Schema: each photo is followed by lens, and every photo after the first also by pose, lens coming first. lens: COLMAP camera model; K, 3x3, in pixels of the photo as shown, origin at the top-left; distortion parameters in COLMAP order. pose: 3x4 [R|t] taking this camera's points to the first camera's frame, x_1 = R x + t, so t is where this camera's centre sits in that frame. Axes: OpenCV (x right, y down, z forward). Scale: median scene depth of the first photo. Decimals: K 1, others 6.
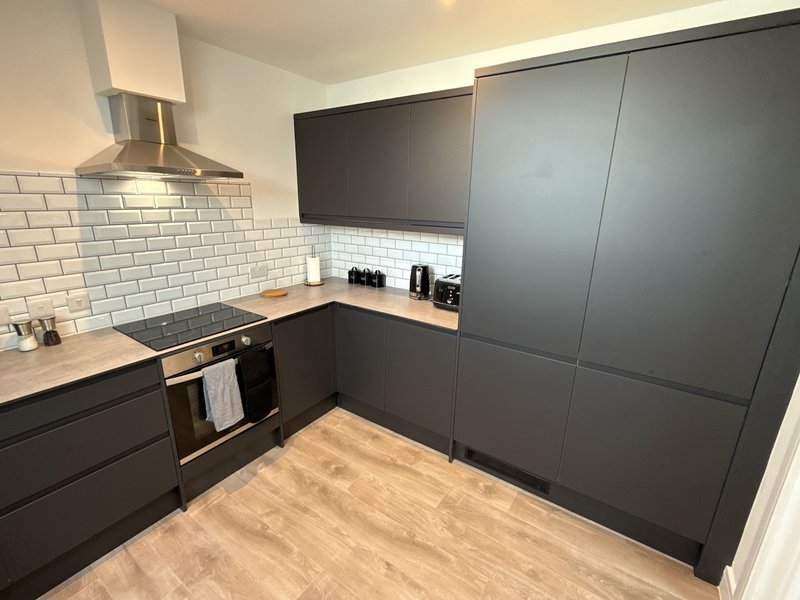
lens RADIAL K [[363.0, 0, 399.2], [0, 363.0, 301.0], [0, 0, 1]] dist [0.001706, -0.000188]
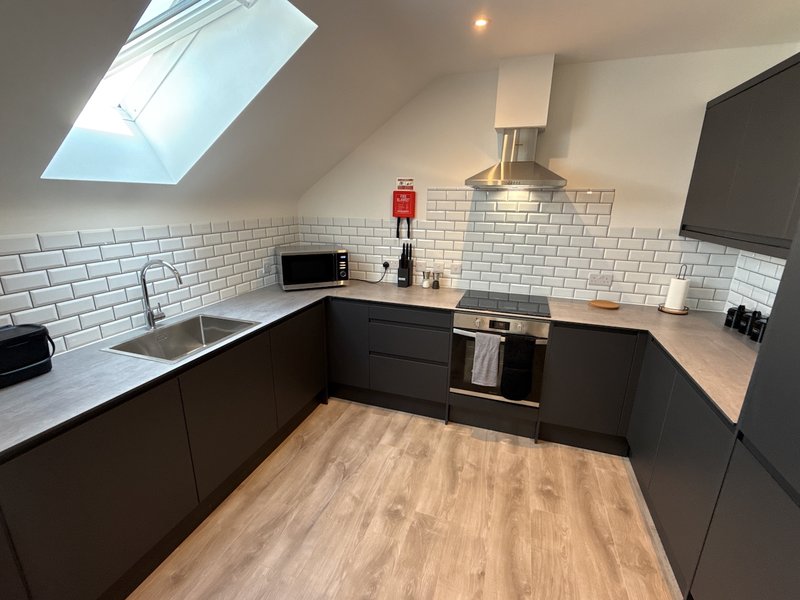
lens RADIAL K [[363.0, 0, 399.2], [0, 363.0, 301.0], [0, 0, 1]] dist [0.001706, -0.000188]
pose [[0.268313, 0.247926, -0.930882, 0.534710], [-0.274200, 0.945999, 0.172918, -0.065284], [0.923484, 0.208852, 0.321805, 0.271859]]
